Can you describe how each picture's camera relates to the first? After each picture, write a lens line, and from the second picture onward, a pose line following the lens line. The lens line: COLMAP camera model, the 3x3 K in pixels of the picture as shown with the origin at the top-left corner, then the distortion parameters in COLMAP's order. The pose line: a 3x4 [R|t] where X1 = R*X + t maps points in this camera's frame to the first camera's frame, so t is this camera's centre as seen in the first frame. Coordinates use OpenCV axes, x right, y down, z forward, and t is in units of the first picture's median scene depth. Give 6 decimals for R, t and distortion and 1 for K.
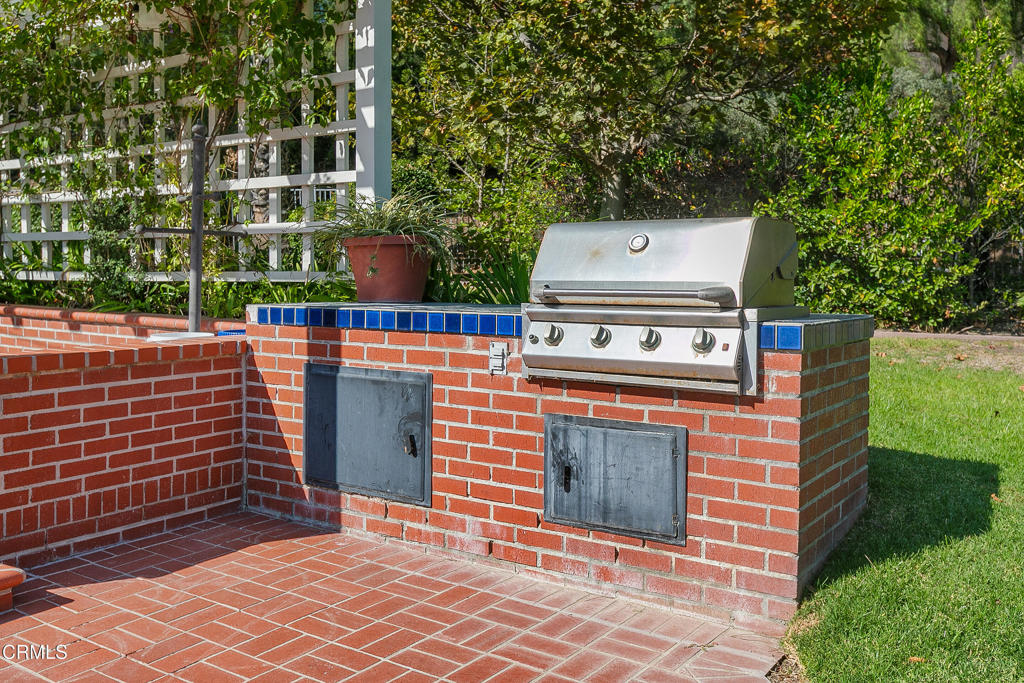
lens RADIAL K [[998.4, 0, 510.5], [0, 998.4, 295.0], [0, 0, 1]] dist [-0.003028, -0.006630]
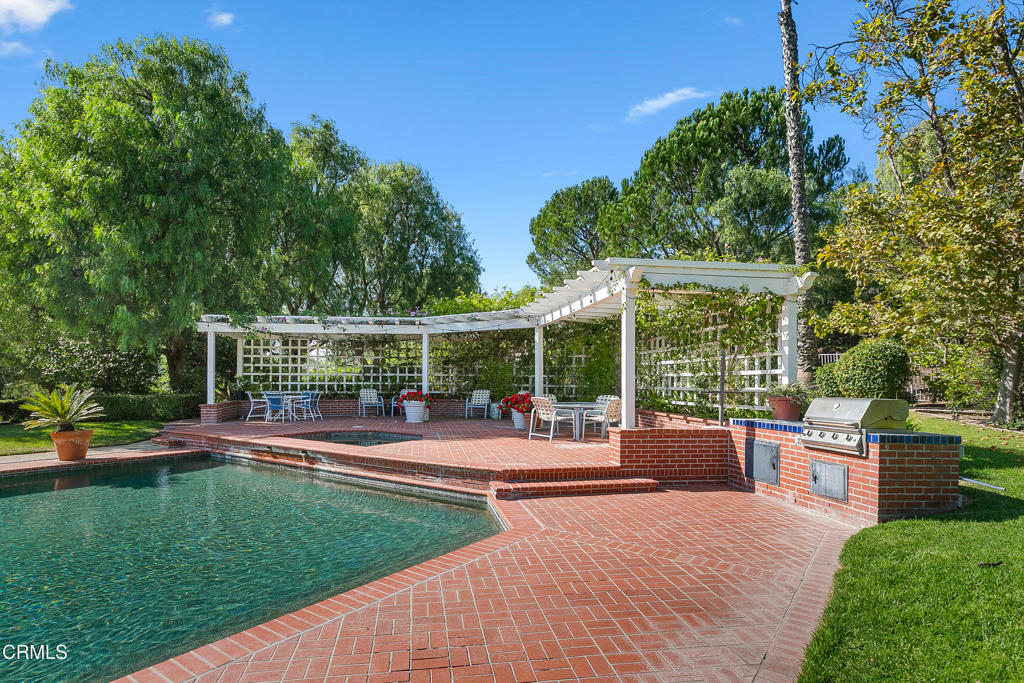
lens RADIAL K [[534.7, 0, 512.0], [0, 534.7, 341.5], [0, 0, 1]] dist [-0.000569, -0.000360]
pose [[0.709592, -0.047499, -0.703010, 0.490884], [-0.036857, 0.993857, -0.104353, -0.032661], [0.703648, 0.099959, 0.703483, -0.765521]]
